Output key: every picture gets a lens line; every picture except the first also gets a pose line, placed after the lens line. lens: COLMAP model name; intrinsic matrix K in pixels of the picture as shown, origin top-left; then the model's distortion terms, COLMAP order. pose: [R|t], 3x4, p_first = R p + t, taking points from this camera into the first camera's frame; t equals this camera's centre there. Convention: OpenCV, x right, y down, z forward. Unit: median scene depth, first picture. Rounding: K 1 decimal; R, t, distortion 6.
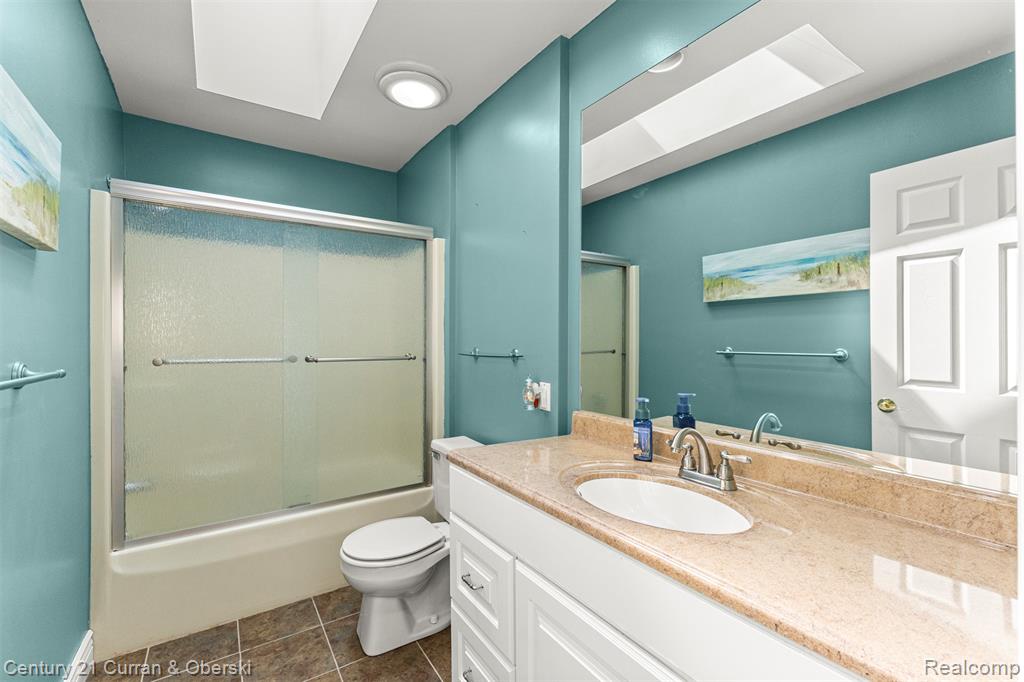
lens RADIAL K [[439.6, 0, 509.4], [0, 439.6, 333.6], [0, 0, 1]] dist [0.007444, -0.000358]
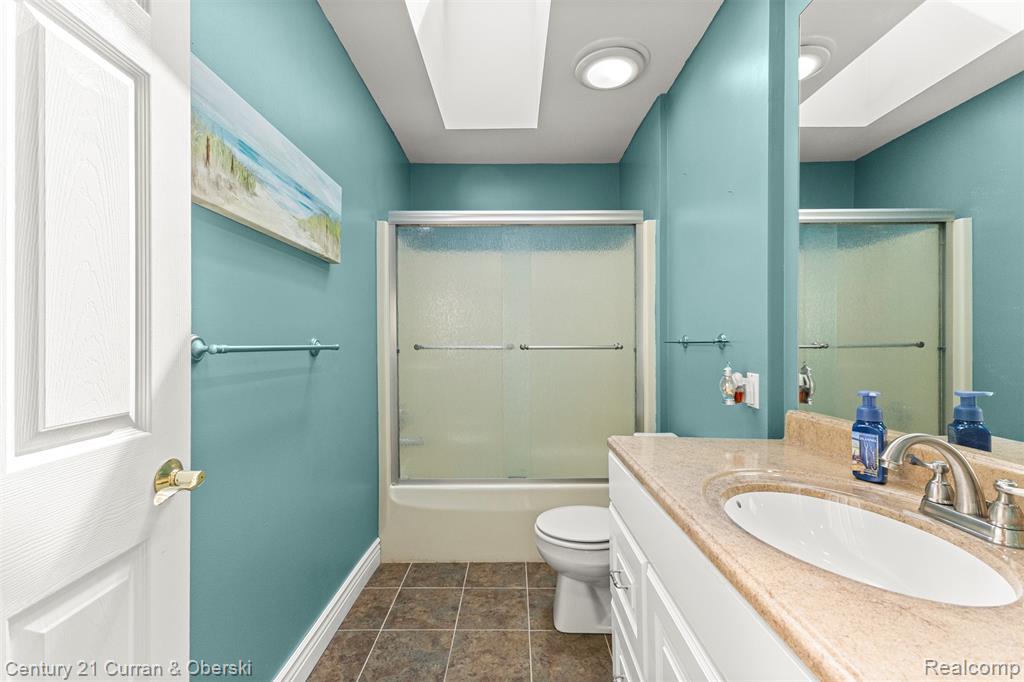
lens RADIAL K [[438.3, 0, 511.4], [0, 438.3, 337.6], [0, 0, 1]] dist [0.007969, -0.000568]
pose [[0.831508, -0.007855, -0.555458, 0.172835], [0.010302, 0.999946, 0.001282, 0.044000], [0.555418, -0.006788, 0.831544, 0.090792]]
